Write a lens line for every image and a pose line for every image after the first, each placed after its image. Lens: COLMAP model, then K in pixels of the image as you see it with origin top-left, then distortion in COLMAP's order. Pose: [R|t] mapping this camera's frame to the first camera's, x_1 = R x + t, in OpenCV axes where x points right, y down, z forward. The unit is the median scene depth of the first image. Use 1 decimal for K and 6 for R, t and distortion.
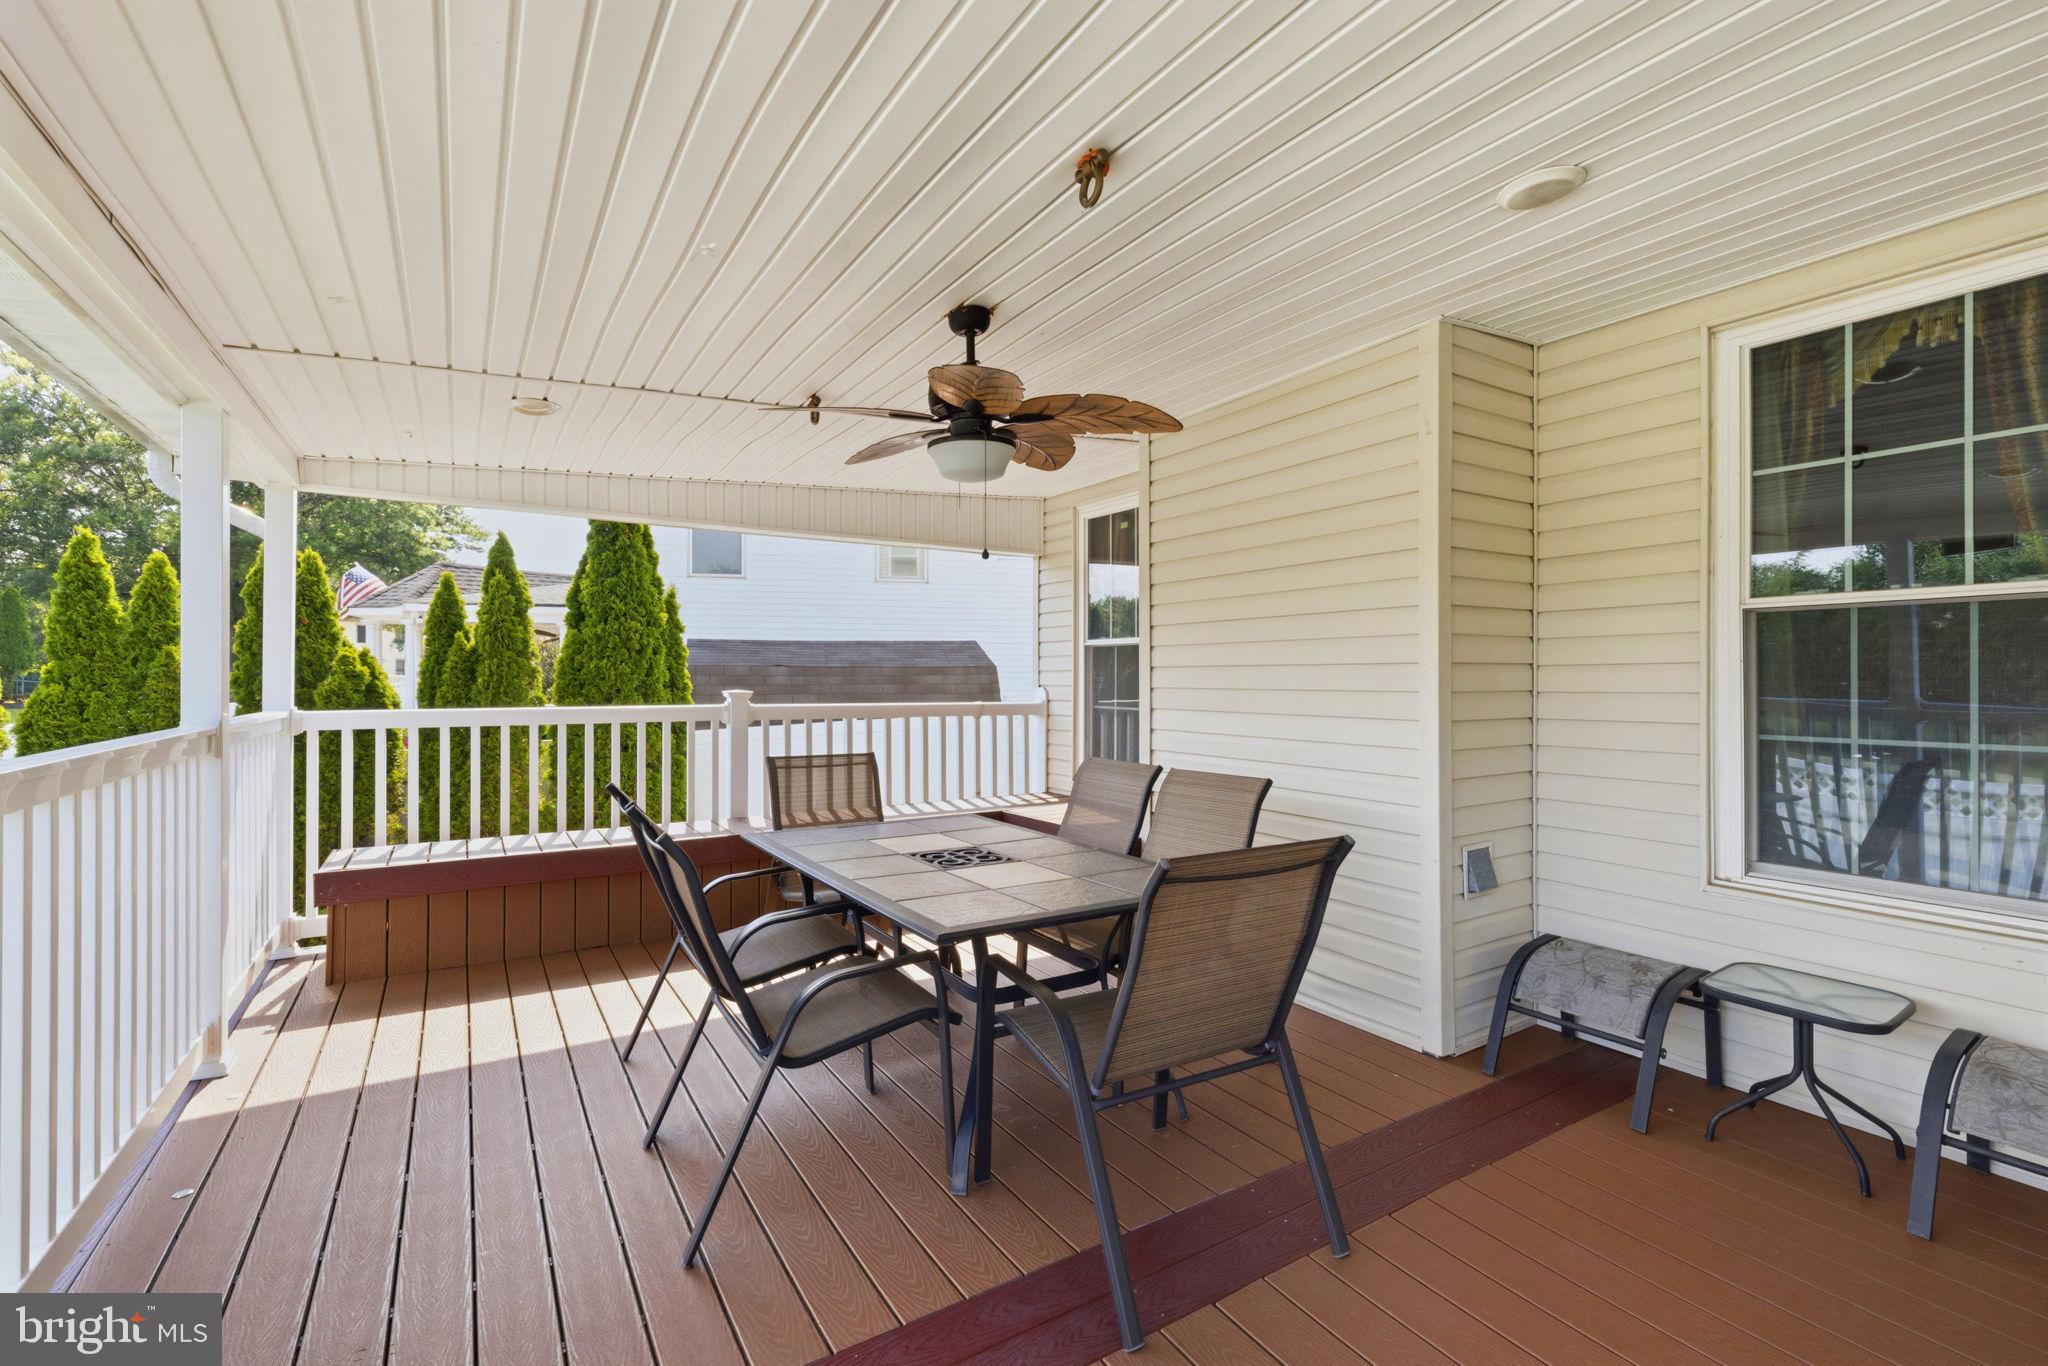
lens RADIAL K [[875.3, 0, 1010.4], [0, 875.3, 681.3], [0, 0, 1]] dist [0.002719, 0.000399]
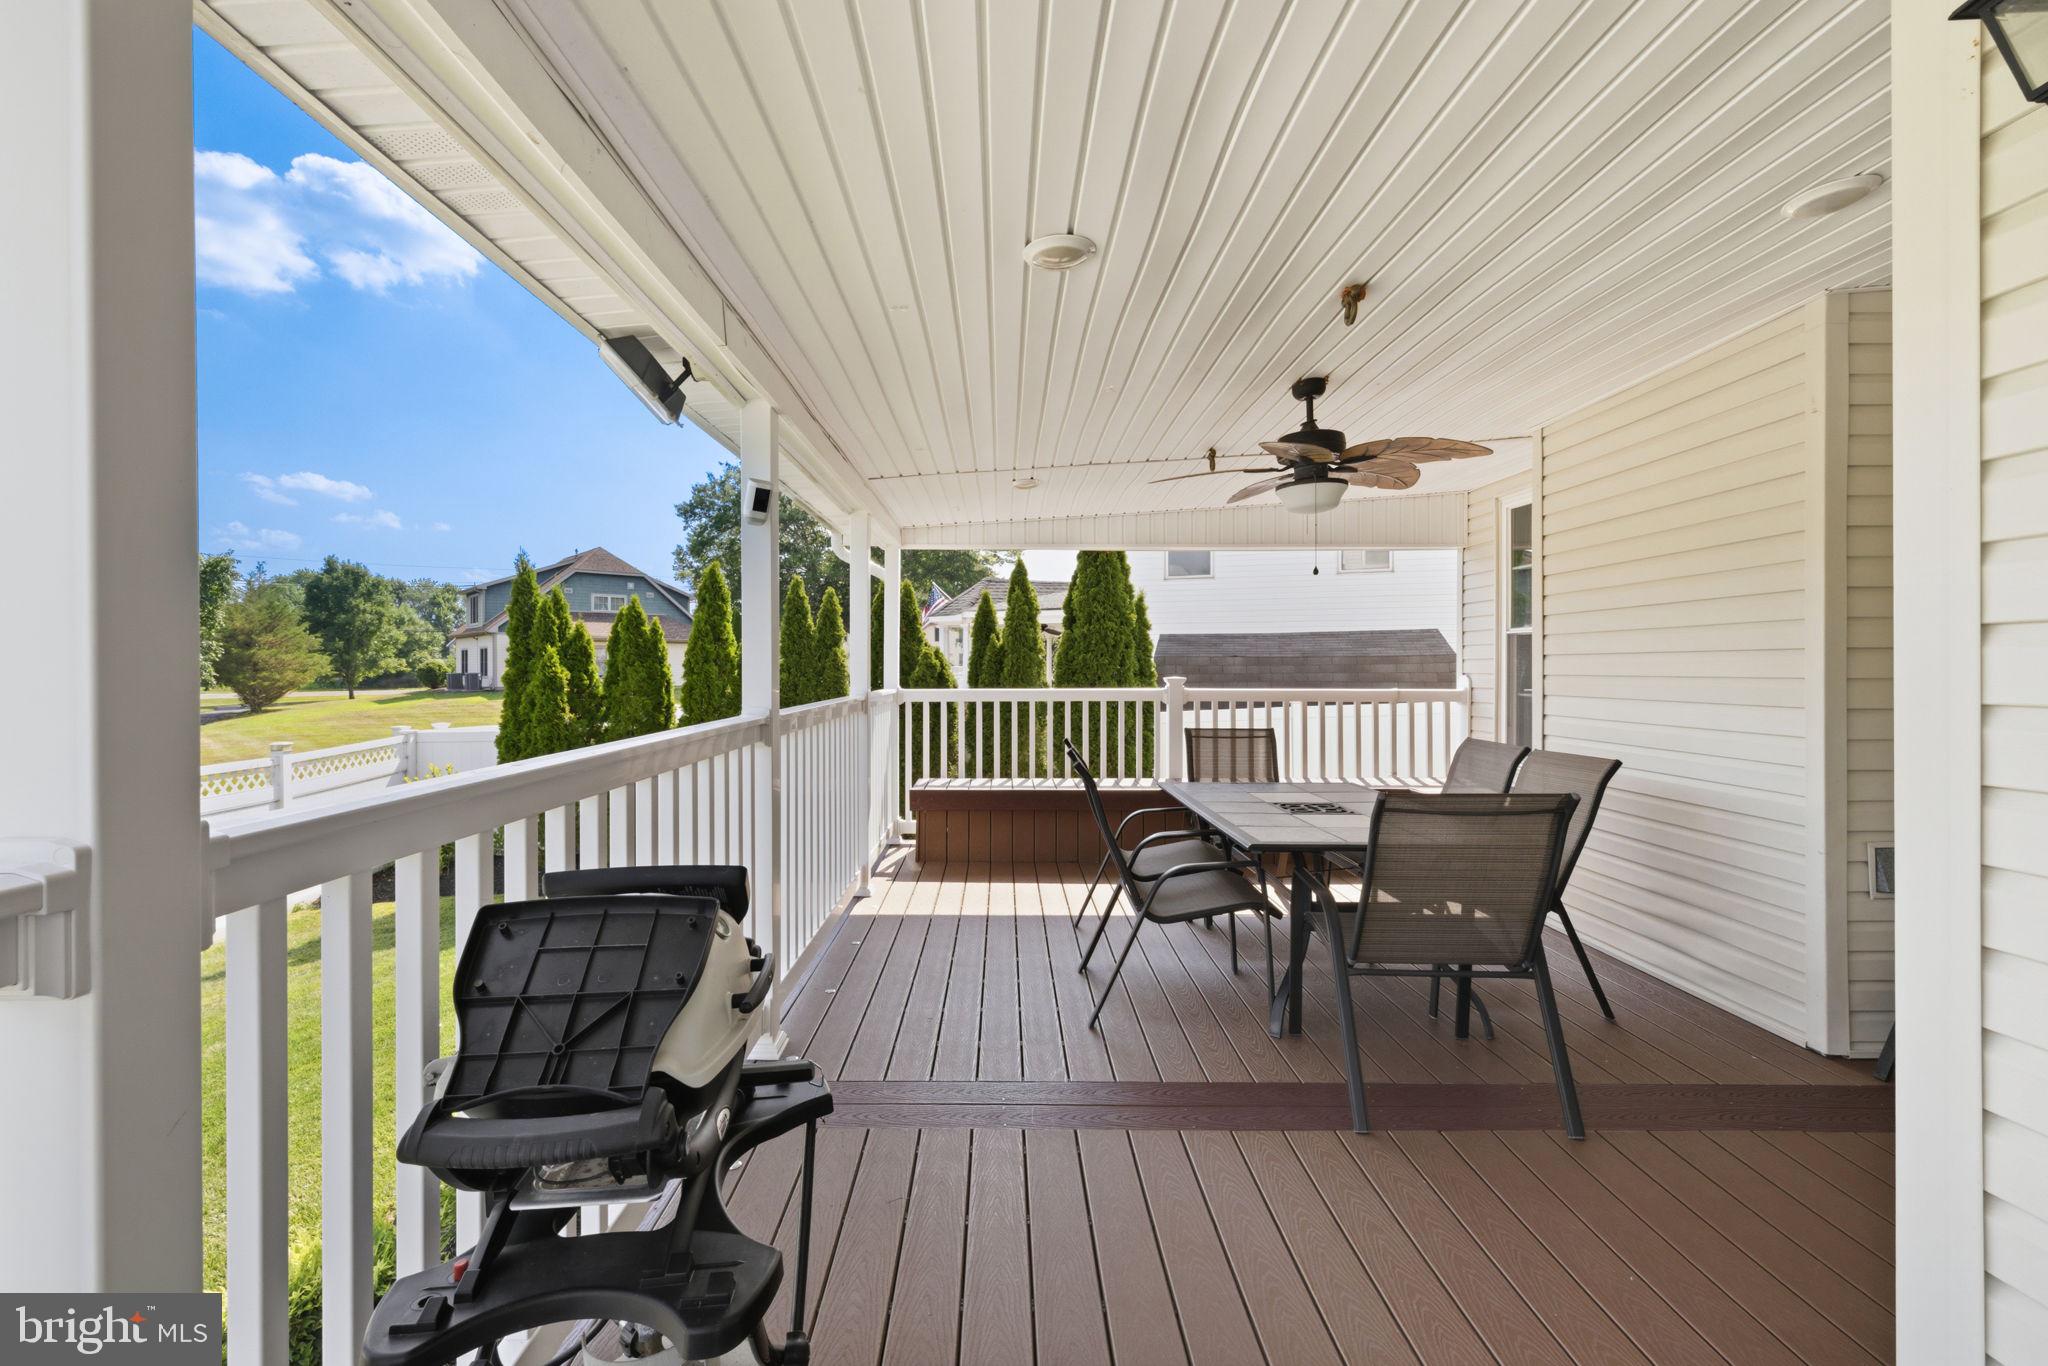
lens RADIAL K [[875.3, 0, 1010.4], [0, 875.3, 681.3], [0, 0, 1]] dist [0.002719, 0.000399]
pose [[0.849719, 0.005254, -0.527210, 0.178654], [0.000983, 0.999933, 0.011550, 0.002303], [0.527235, -0.010332, 0.849657, -0.226485]]
